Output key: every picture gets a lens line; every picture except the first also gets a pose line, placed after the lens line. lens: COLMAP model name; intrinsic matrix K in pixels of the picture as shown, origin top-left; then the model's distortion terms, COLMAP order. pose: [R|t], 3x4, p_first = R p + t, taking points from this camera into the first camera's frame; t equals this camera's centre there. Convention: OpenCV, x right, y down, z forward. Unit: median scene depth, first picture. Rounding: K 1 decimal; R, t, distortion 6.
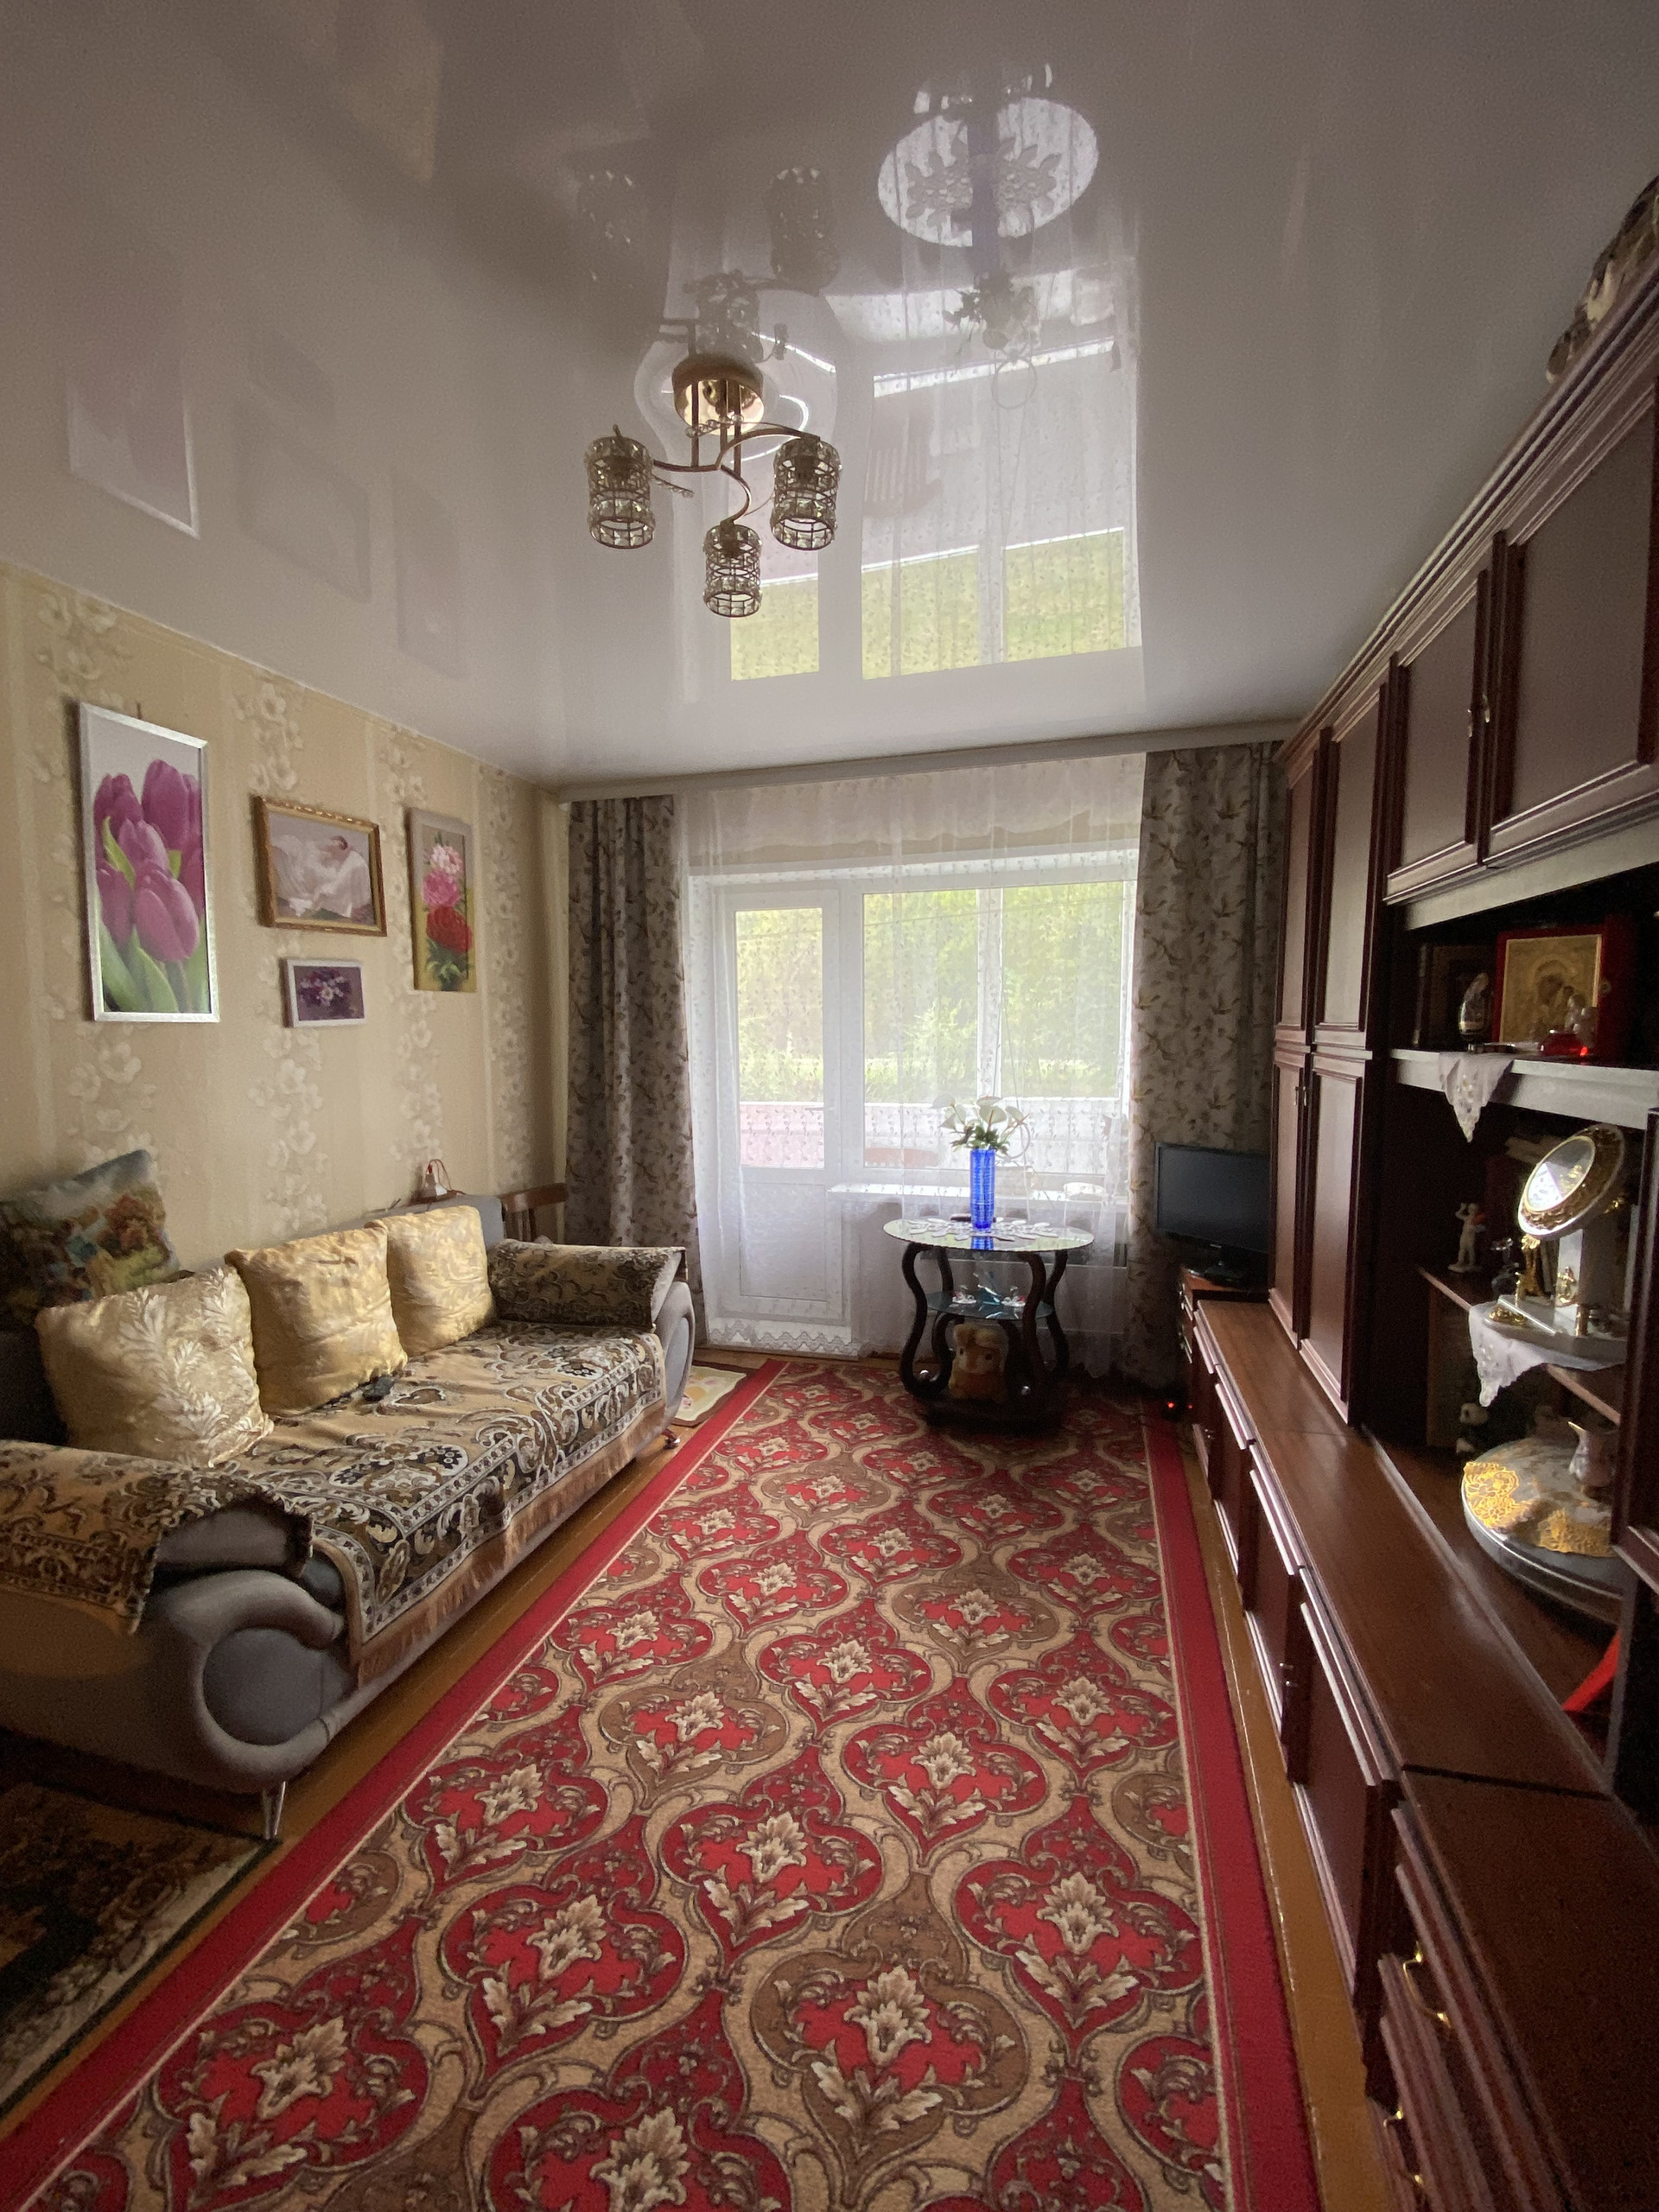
lens RADIAL K [[959.8, 0, 784.8], [0, 959.8, 1118.4], [0, 0, 1]] dist [0.020950, -0.020022]
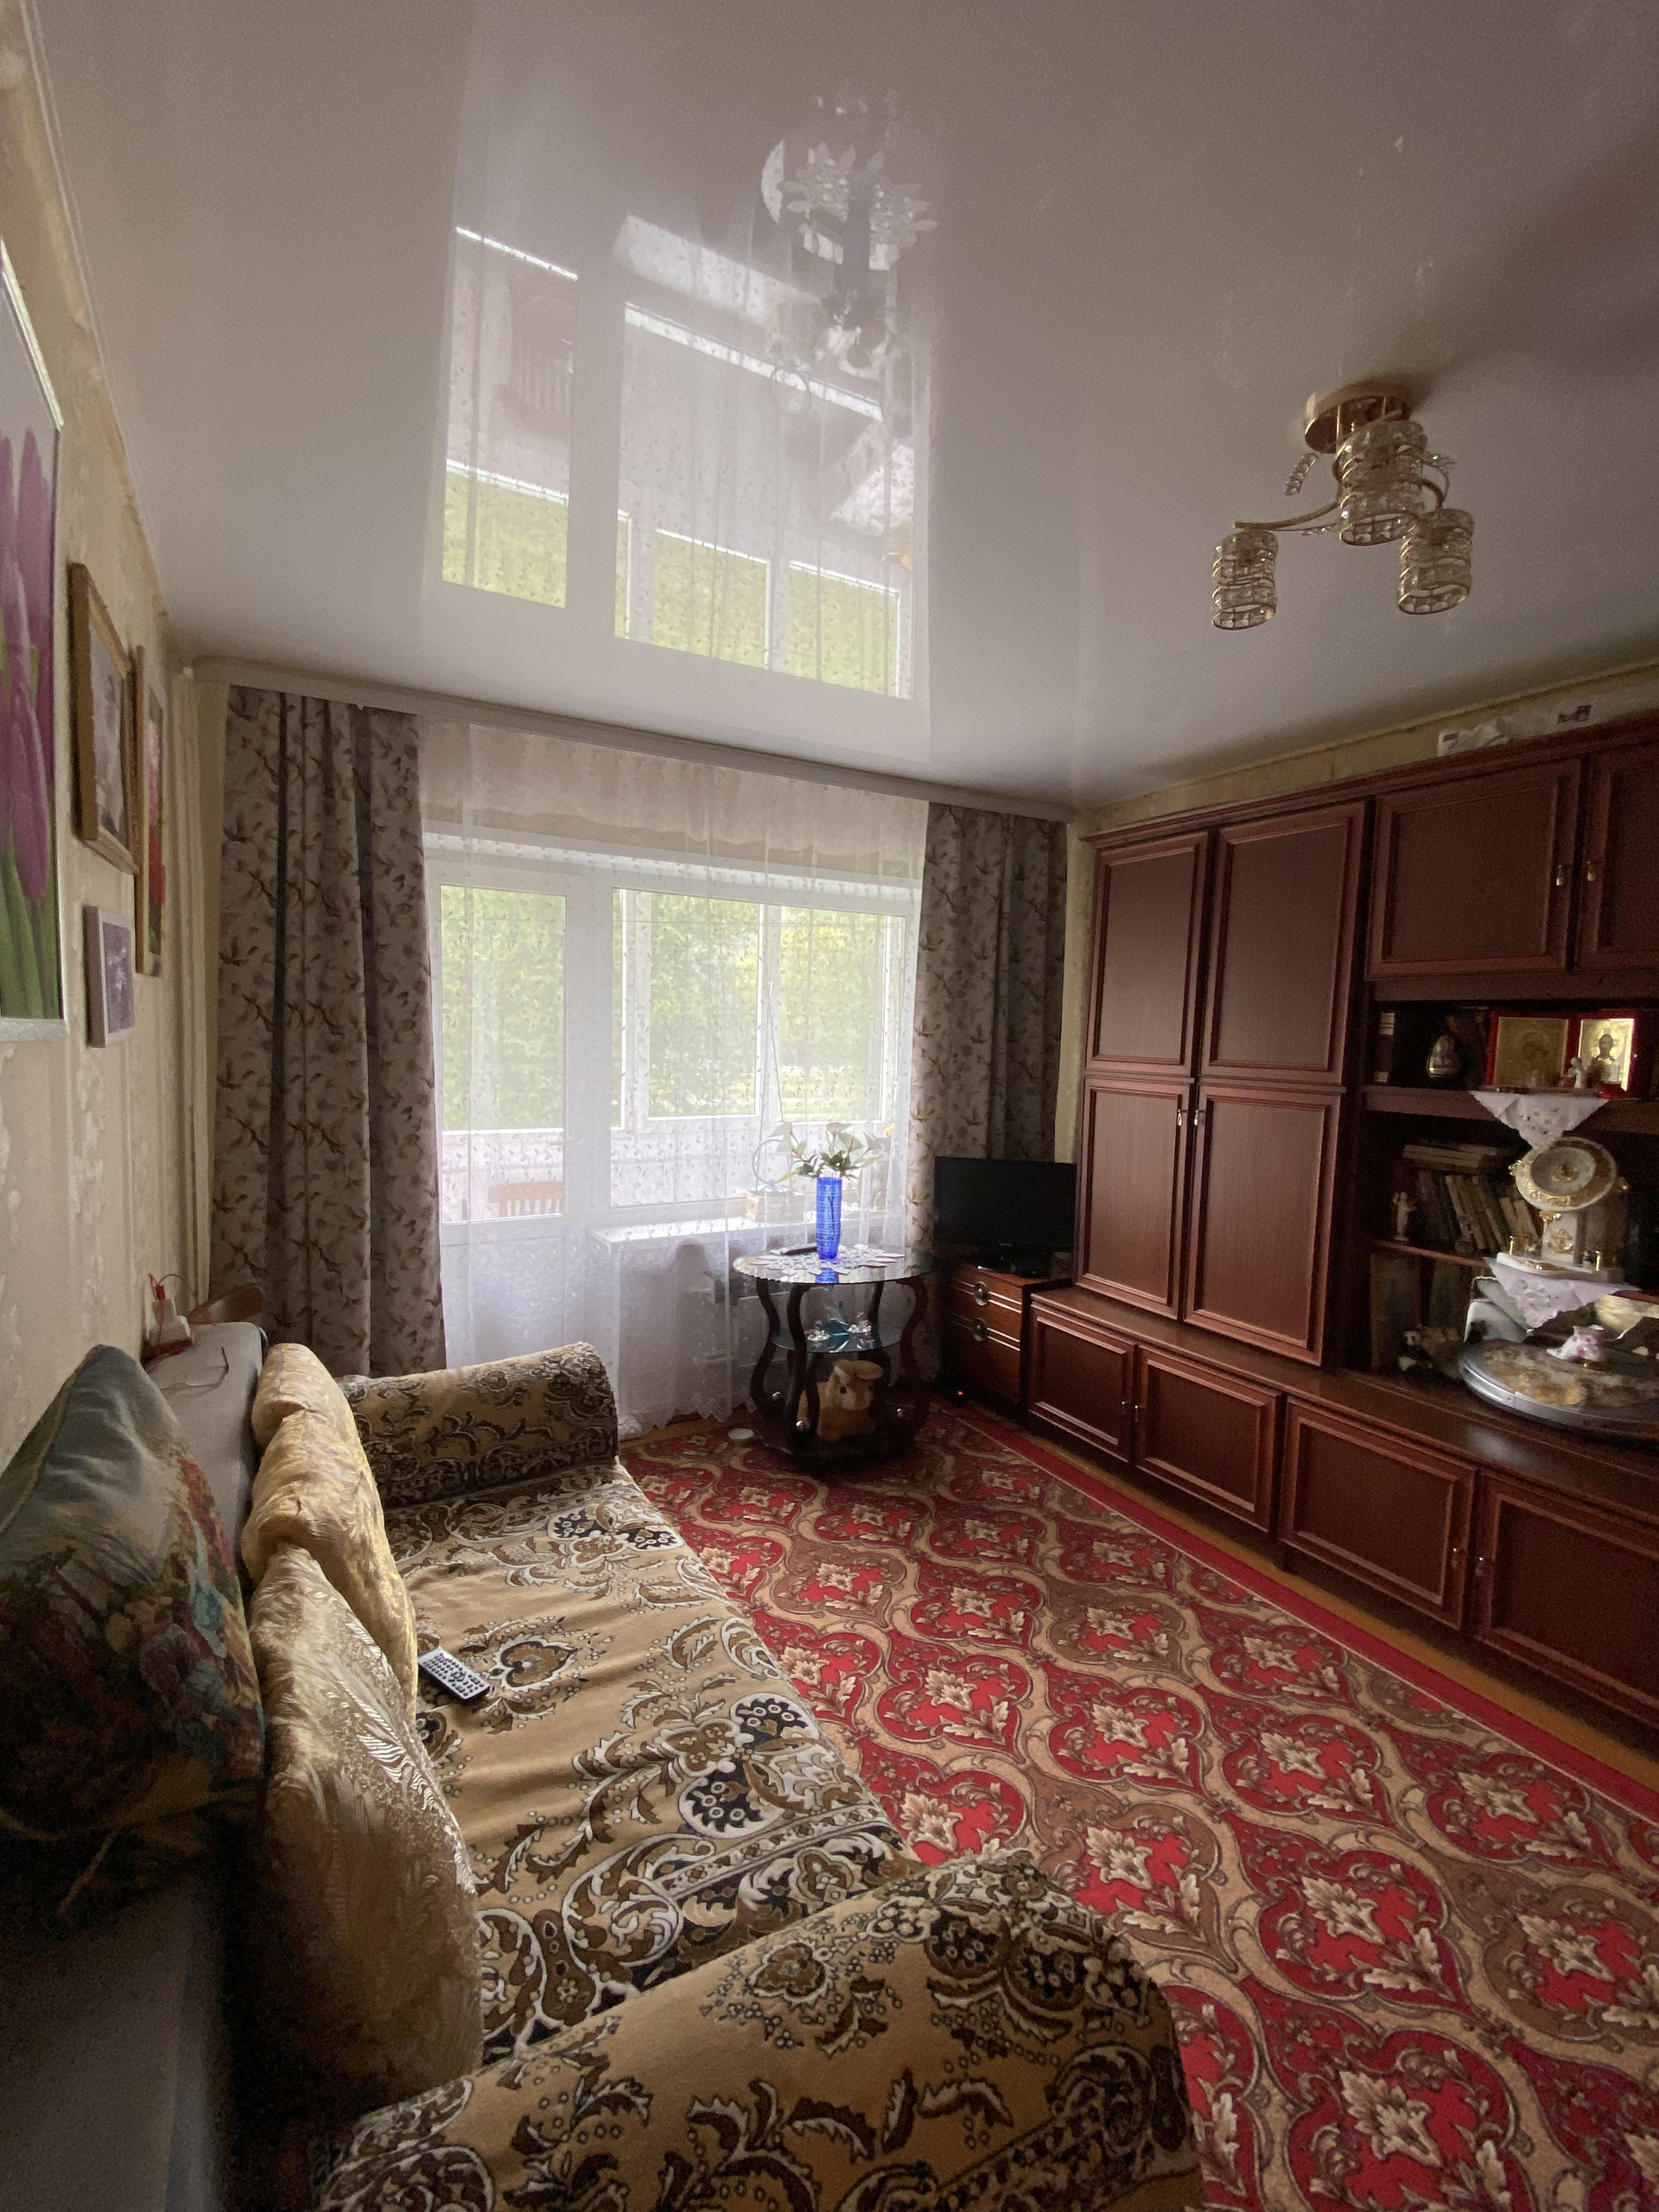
lens RADIAL K [[959.8, 0, 943.1], [0, 959.8, 1104.5], [0, 0, 1]] dist [0.020950, -0.020022]
pose [[0.688247, -0.022495, 0.725127, -0.548064], [0.033862, 0.999426, -0.001135, -0.047728], [-0.724685, 0.025336, 0.688614, 0.328012]]
